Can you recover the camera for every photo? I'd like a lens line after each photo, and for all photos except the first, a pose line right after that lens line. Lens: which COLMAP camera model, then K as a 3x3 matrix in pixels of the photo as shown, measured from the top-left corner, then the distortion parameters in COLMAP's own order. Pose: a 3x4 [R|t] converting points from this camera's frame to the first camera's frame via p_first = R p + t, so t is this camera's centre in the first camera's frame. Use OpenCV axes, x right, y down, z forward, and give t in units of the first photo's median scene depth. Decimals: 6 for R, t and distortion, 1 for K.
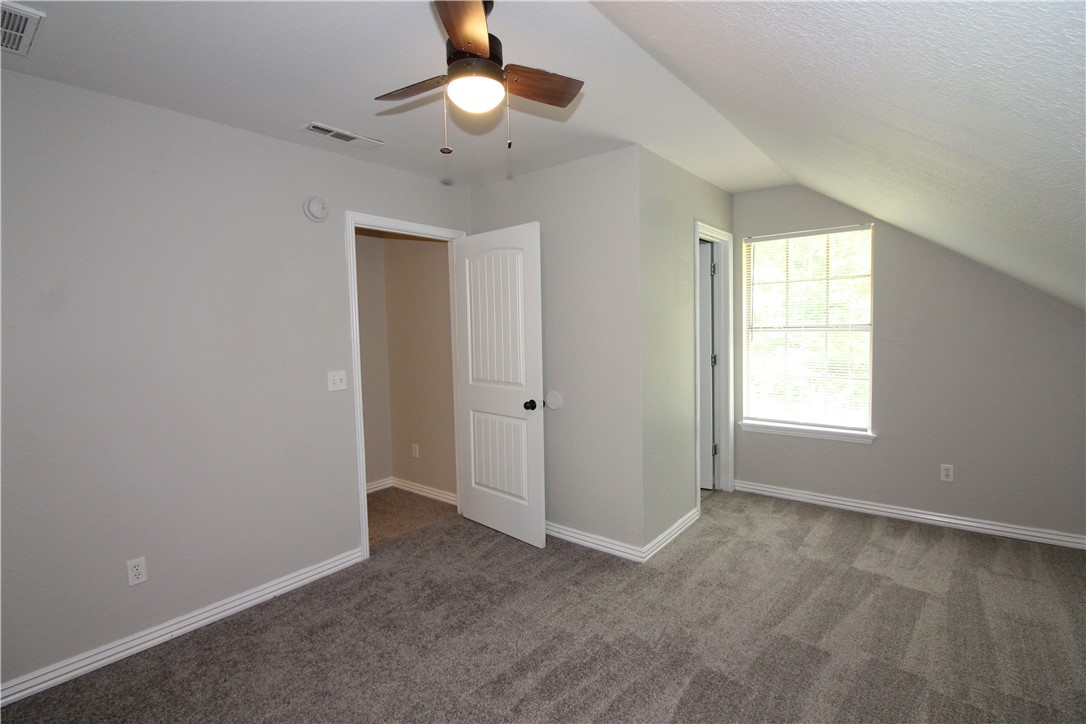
lens RADIAL K [[513.5, 0, 568.5], [0, 513.5, 348.7], [0, 0, 1]] dist [-0.001560, -0.000298]
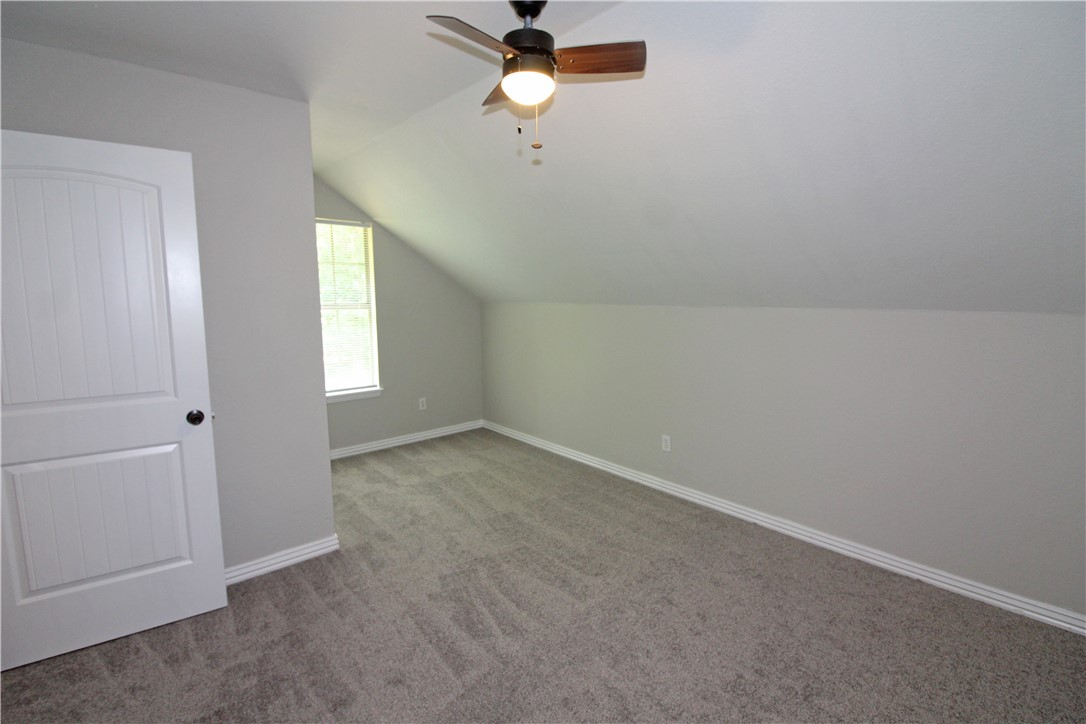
lens RADIAL K [[505.5, 0, 542.9], [0, 505.5, 354.2], [0, 0, 1]] dist [-0.000748, -0.008797]
pose [[0.165158, -0.093832, 0.981793, -0.661538], [0.026730, 0.995524, 0.090648, -0.027618], [-0.985905, 0.011272, 0.166927, 0.423502]]
